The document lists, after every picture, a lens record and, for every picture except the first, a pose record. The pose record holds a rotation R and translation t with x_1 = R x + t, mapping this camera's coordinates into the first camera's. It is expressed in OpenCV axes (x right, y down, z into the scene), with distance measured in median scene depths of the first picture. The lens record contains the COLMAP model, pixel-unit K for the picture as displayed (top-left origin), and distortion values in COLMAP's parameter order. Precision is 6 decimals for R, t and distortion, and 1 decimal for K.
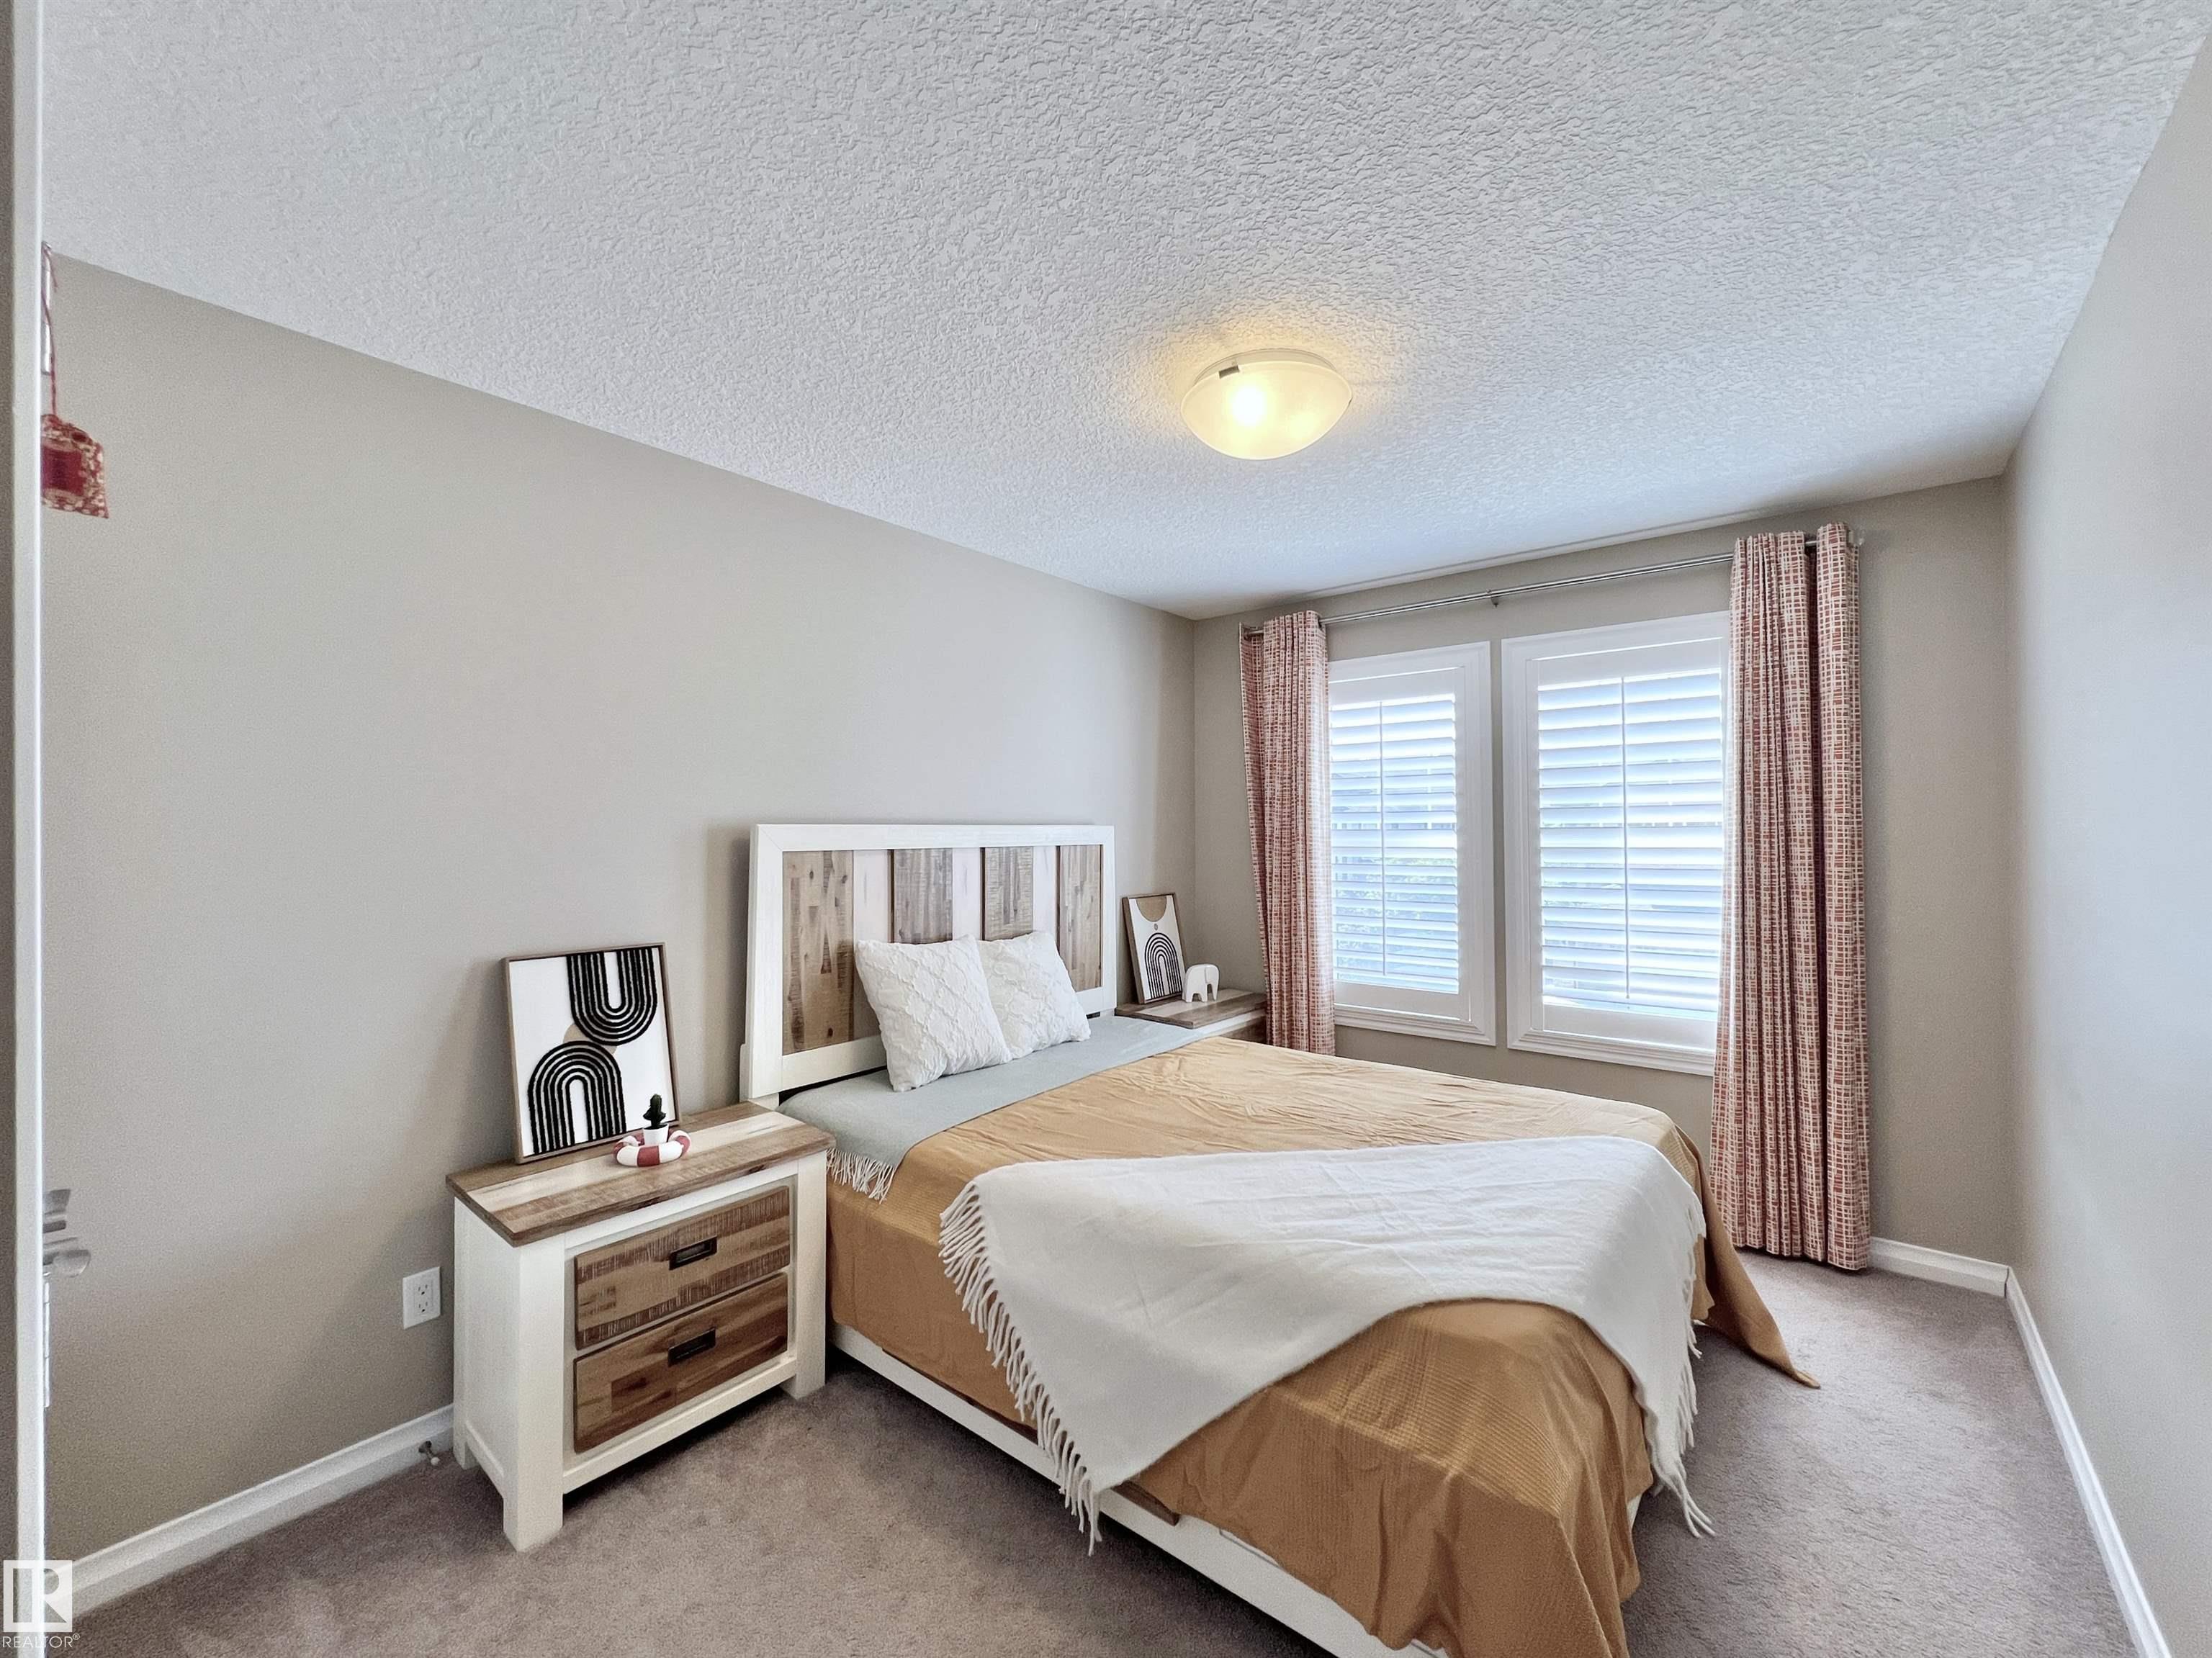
lens RADIAL K [[893.1, 0, 1095.2], [0, 893.1, 831.0], [0, 0, 1]] dist [-0.004107, 0.001710]
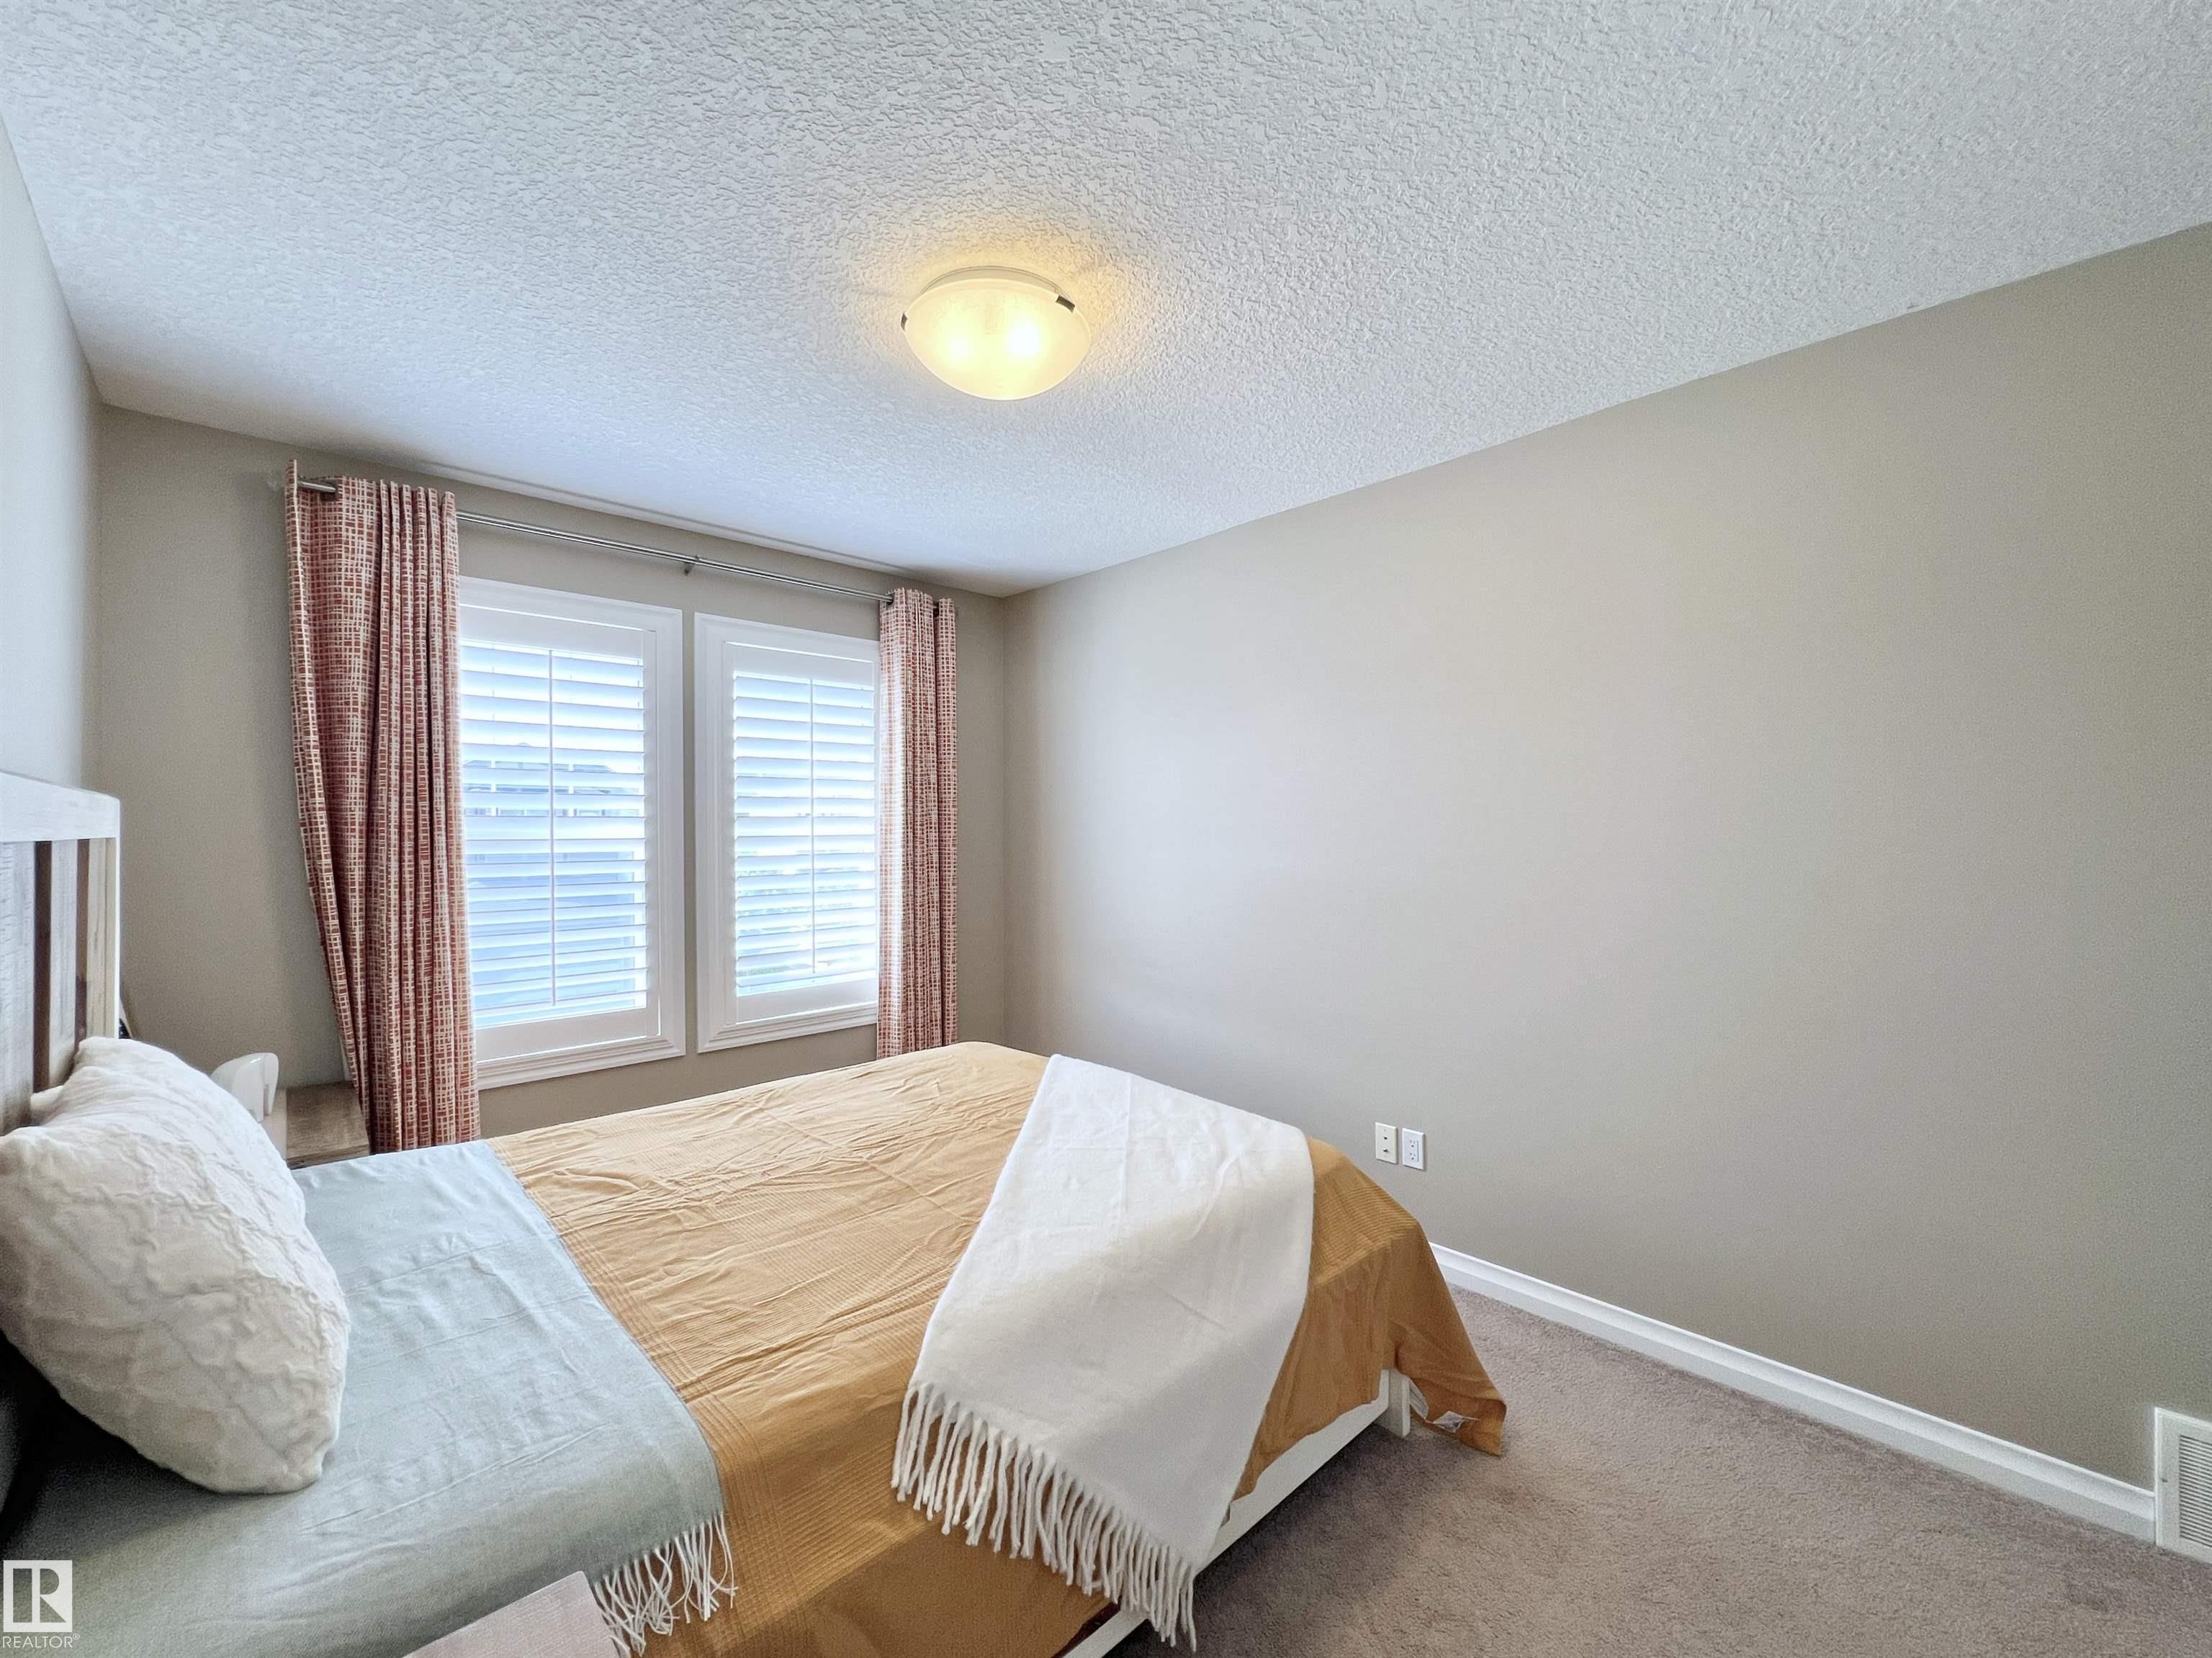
lens RADIAL K [[893.1, 0, 1113.6], [0, 893.1, 824.6], [0, 0, 1]] dist [-0.004107, 0.001710]
pose [[0.127342, 0.007956, 0.991827, -0.548759], [0.003620, 0.999957, -0.008486, 0.020004], [-0.991852, 0.004671, 0.127307, 0.614584]]
